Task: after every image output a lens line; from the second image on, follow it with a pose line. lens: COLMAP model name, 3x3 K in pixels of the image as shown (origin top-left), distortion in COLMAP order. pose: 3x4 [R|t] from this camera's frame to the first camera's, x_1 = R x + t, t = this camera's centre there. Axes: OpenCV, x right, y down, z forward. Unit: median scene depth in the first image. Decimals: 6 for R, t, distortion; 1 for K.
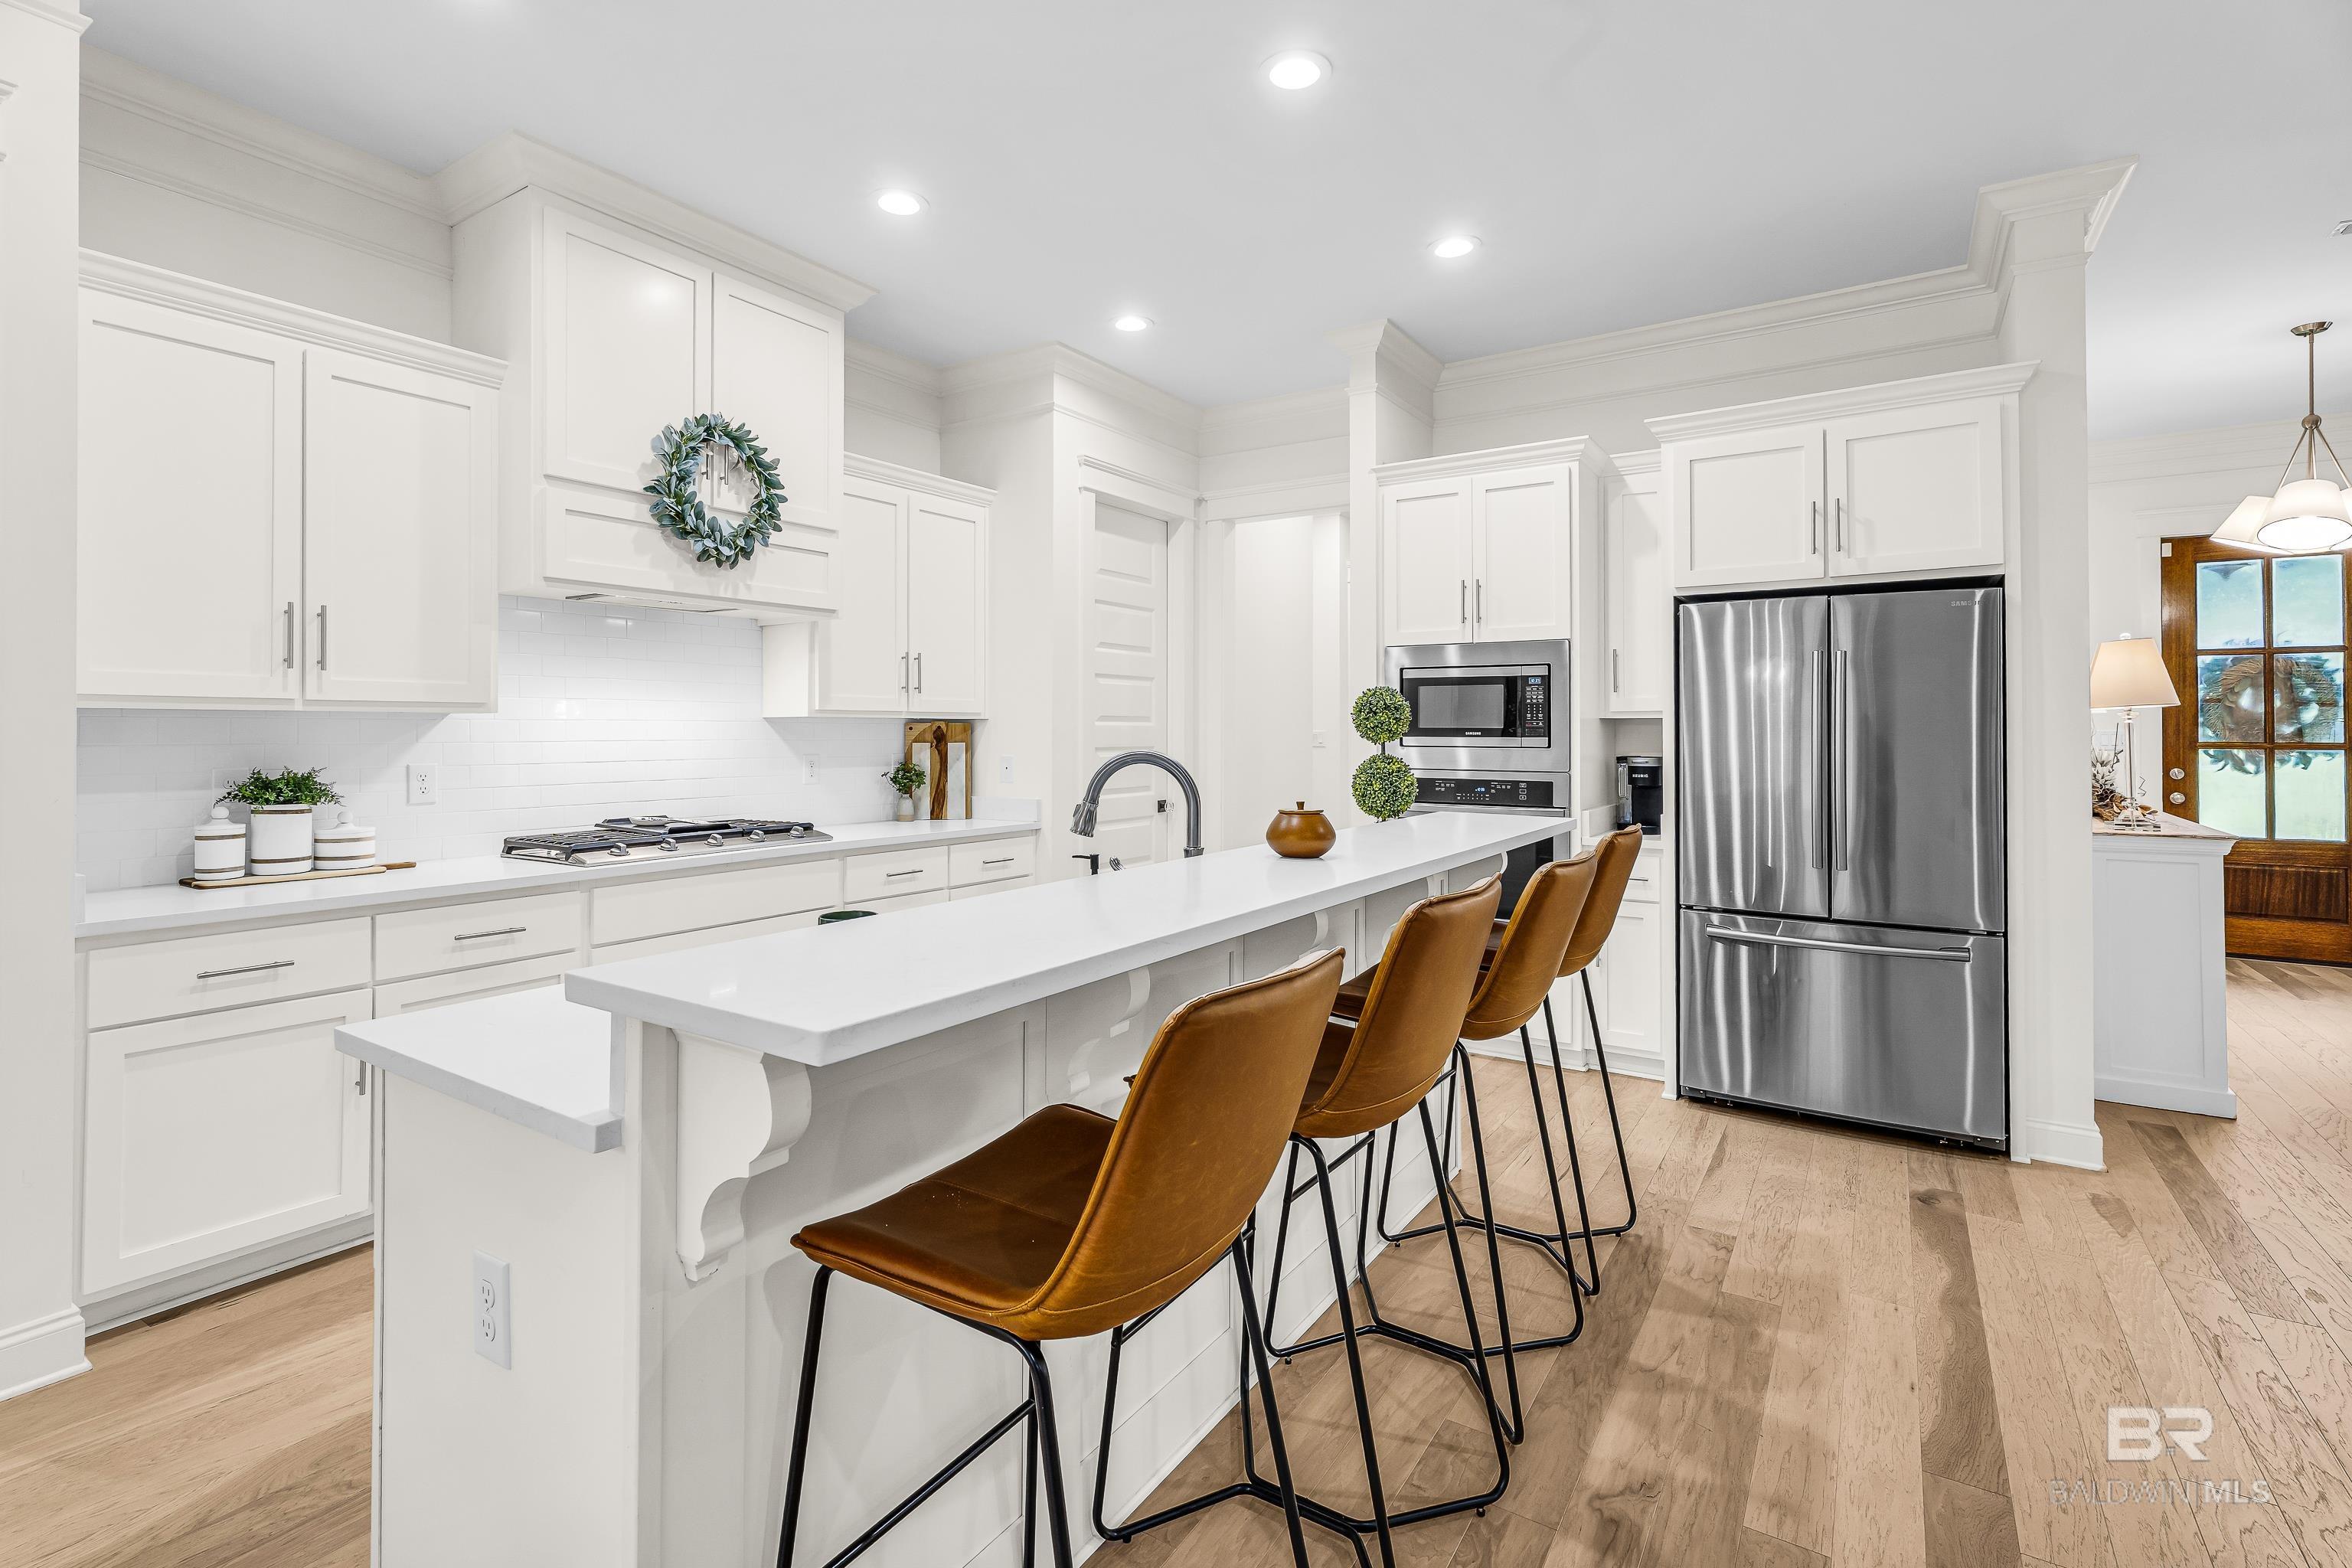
lens RADIAL K [[1085.5, 0, 1172.0], [0, 1085.5, 724.2], [0, 0, 1]] dist [0.002474, -0.000835]
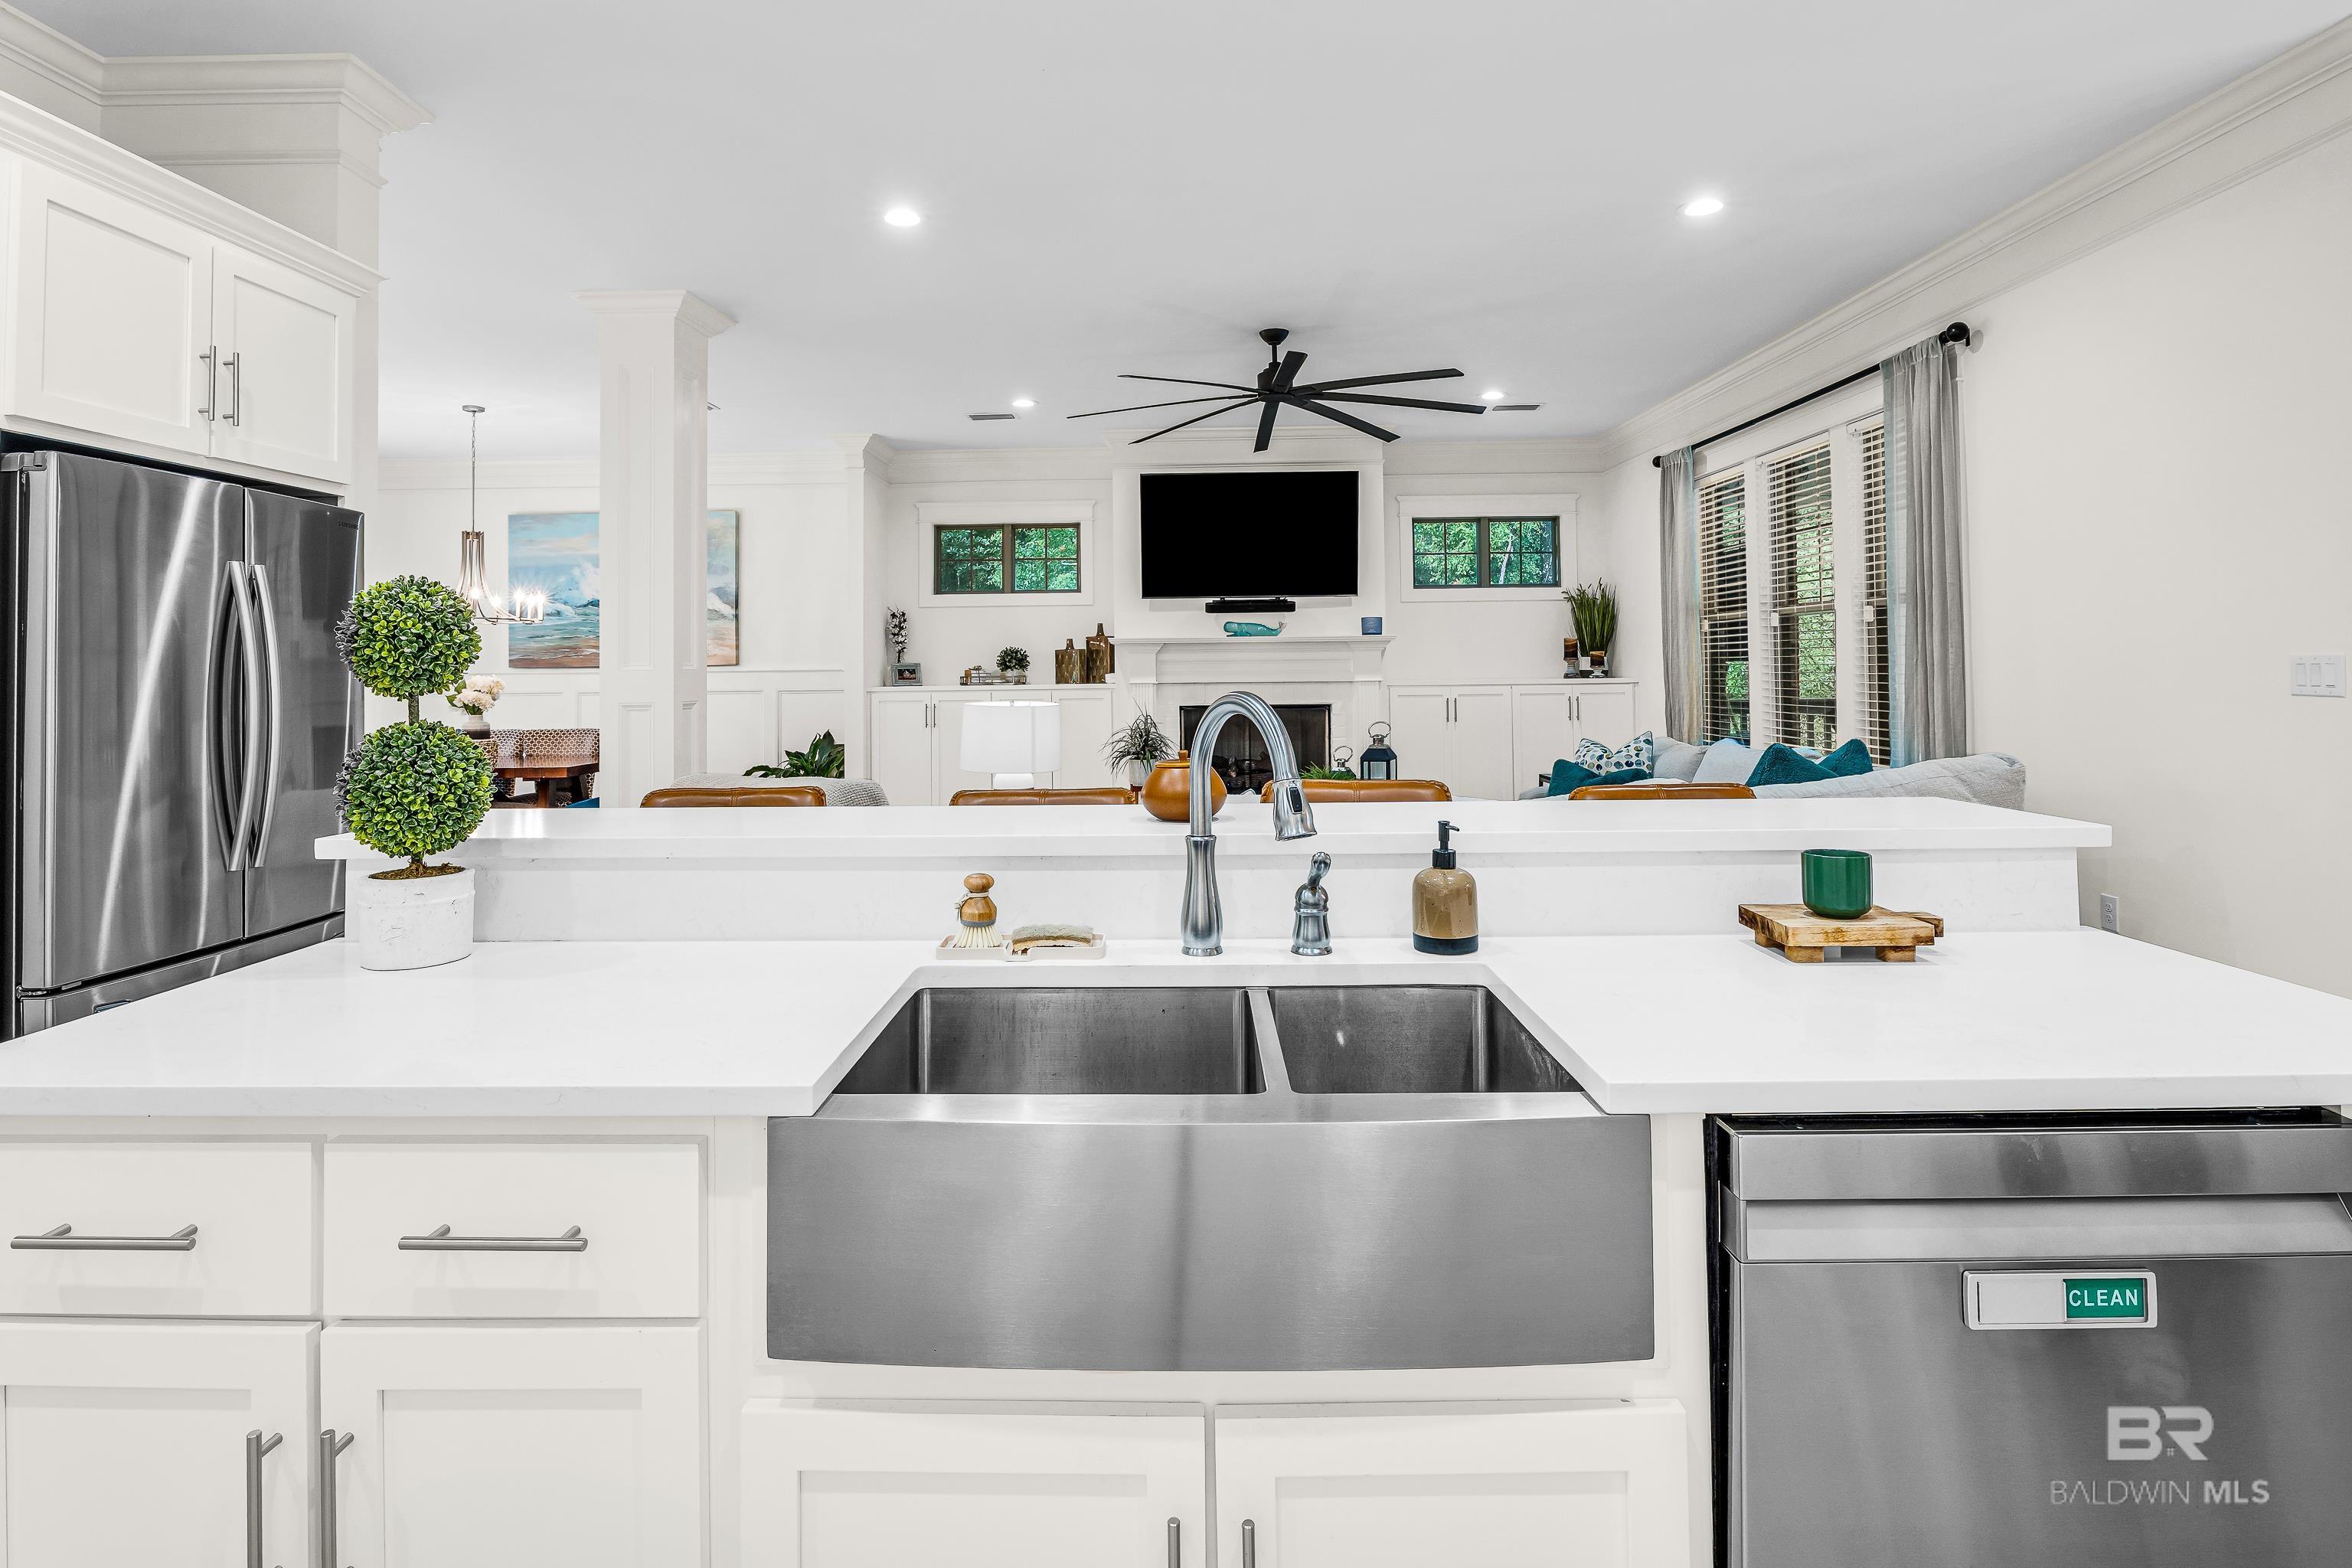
lens RADIAL K [[1172.7, 0, 1174.6], [0, 1172.7, 650.6], [0, 0, 1]] dist [0.001708, 0.000006]
pose [[-0.537768, 0.016855, 0.842925, -0.344533], [0.003367, 0.999835, -0.017845, 0.005071], [-0.843086, -0.006758, -0.537736, 0.820616]]
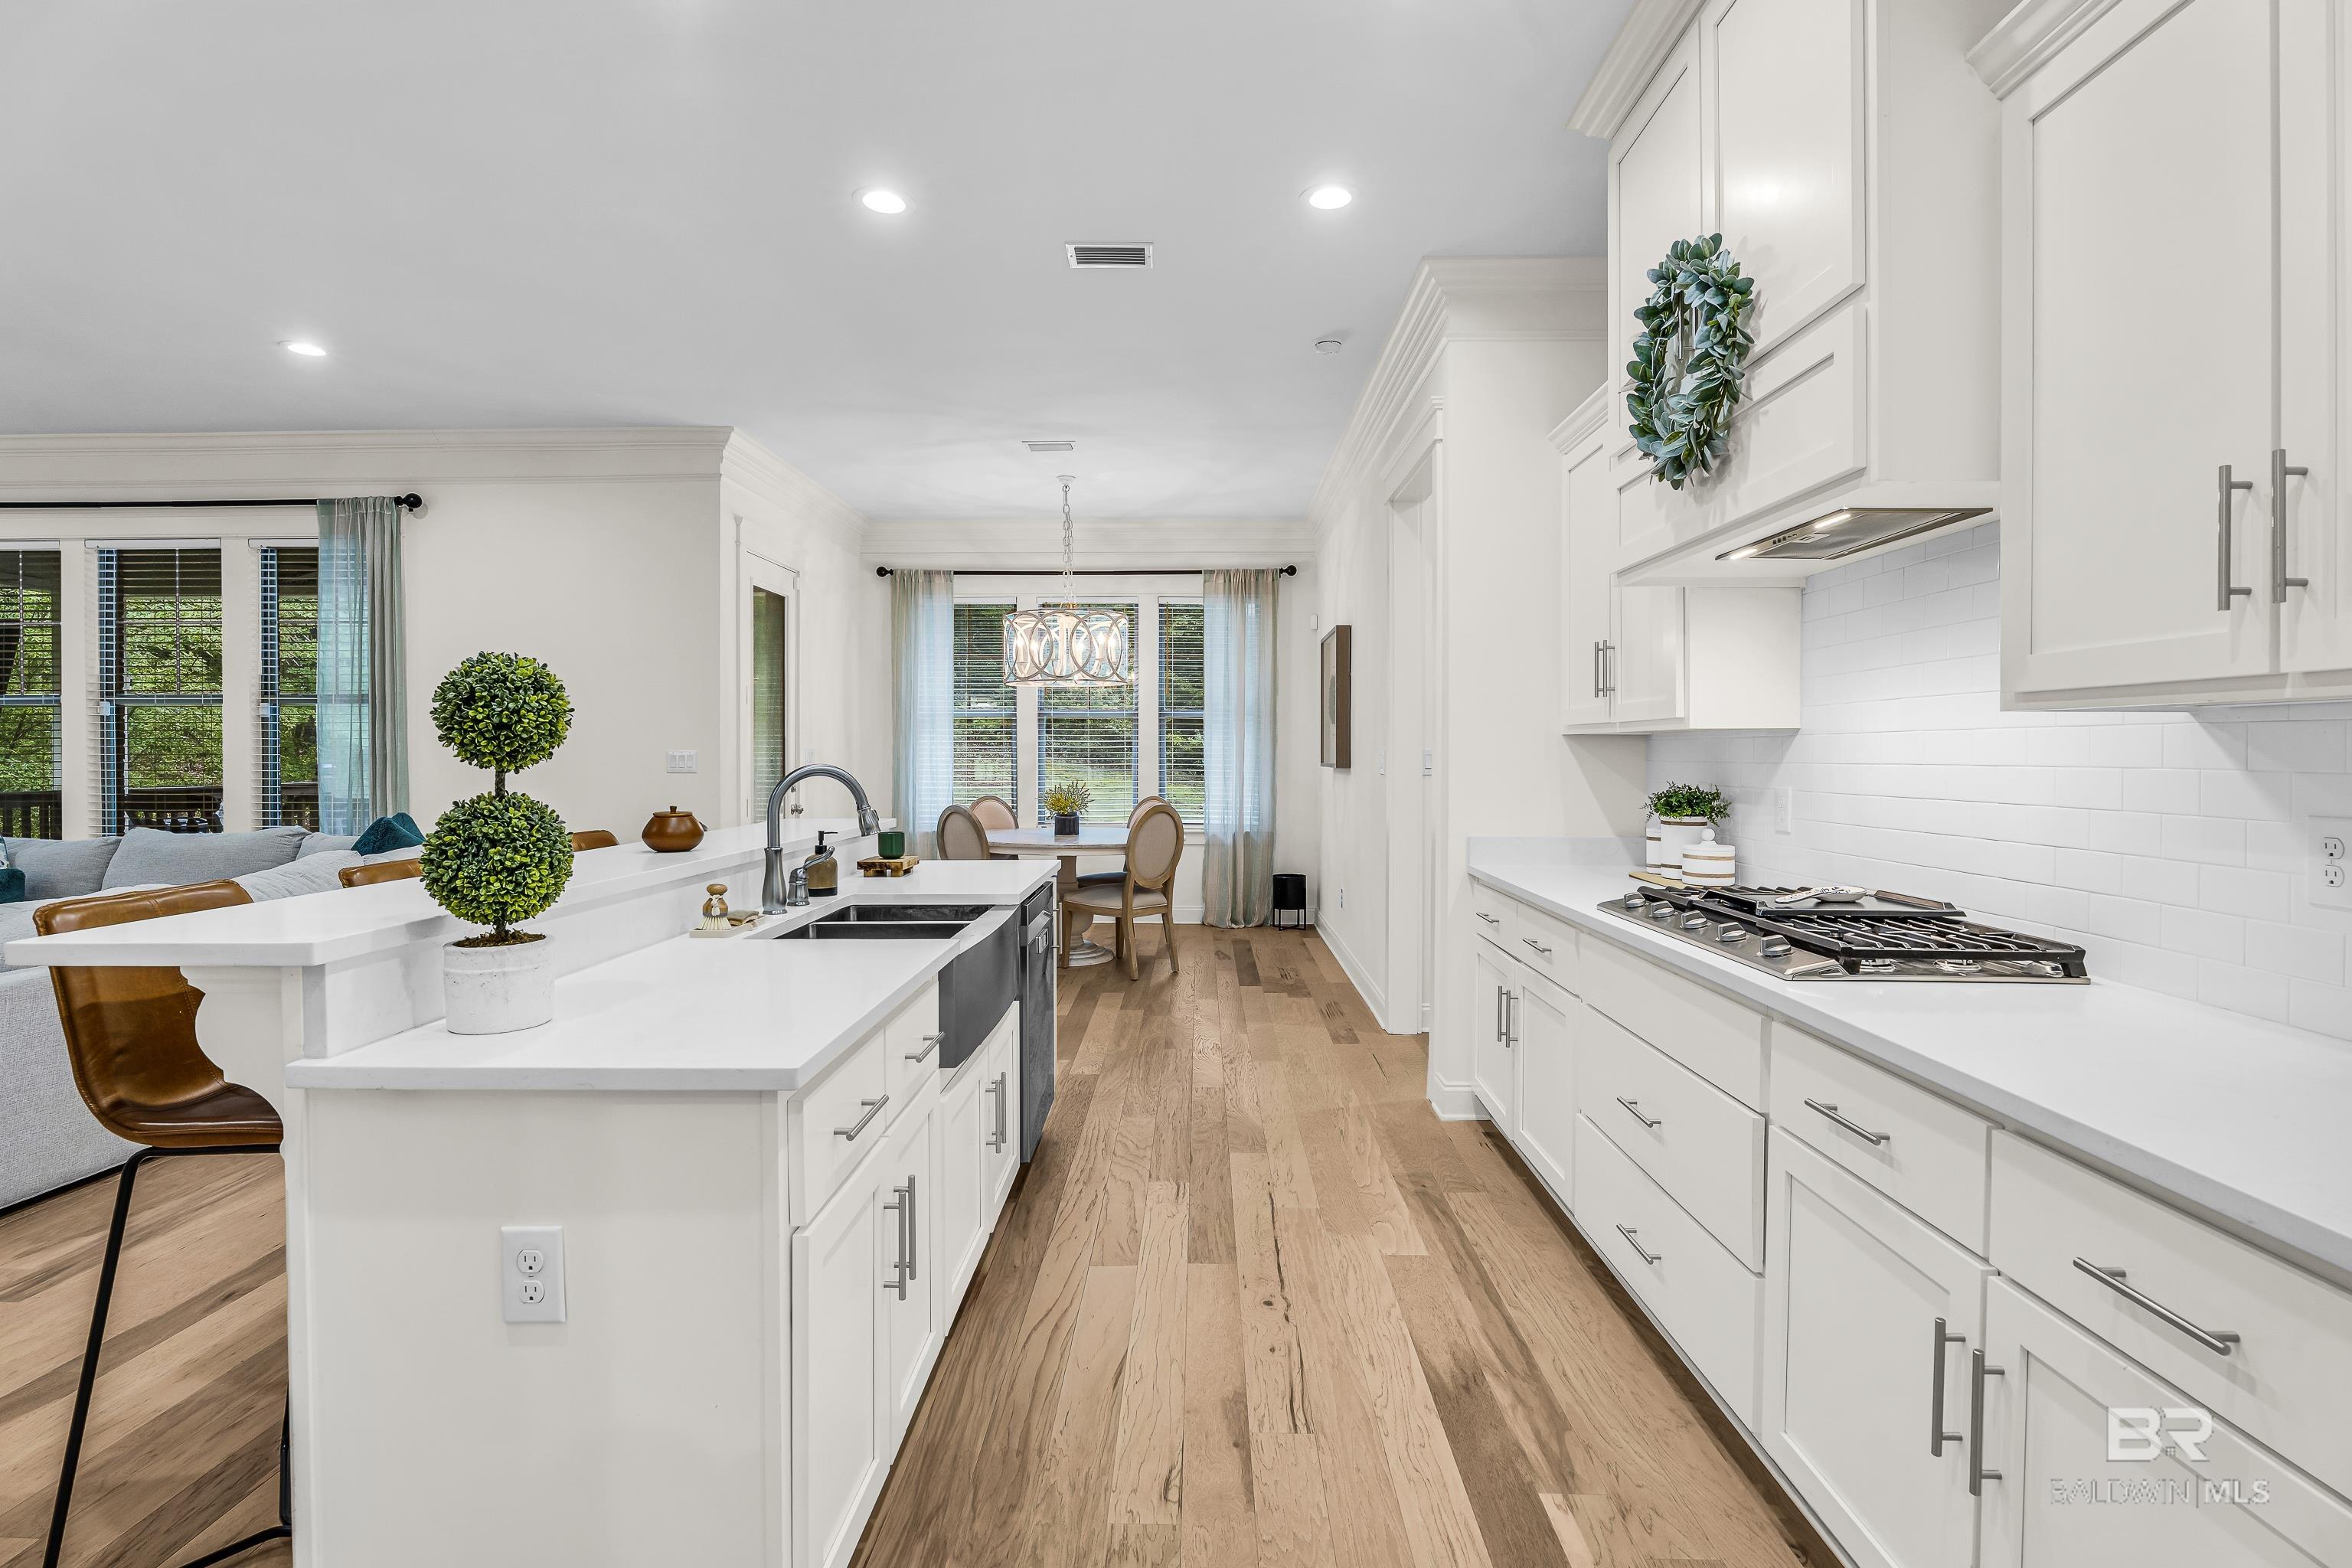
lens RADIAL K [[1093.8, 0, 1176.0], [0, 1093.8, 784.0], [0, 0, 1]] dist [0.000397, -0.000202]
pose [[-0.843215, 0.014759, -0.537373, 0.167470], [0.003455, 0.999751, 0.022037, 0.011144], [0.537565, 0.016725, -0.843056, 1.300956]]
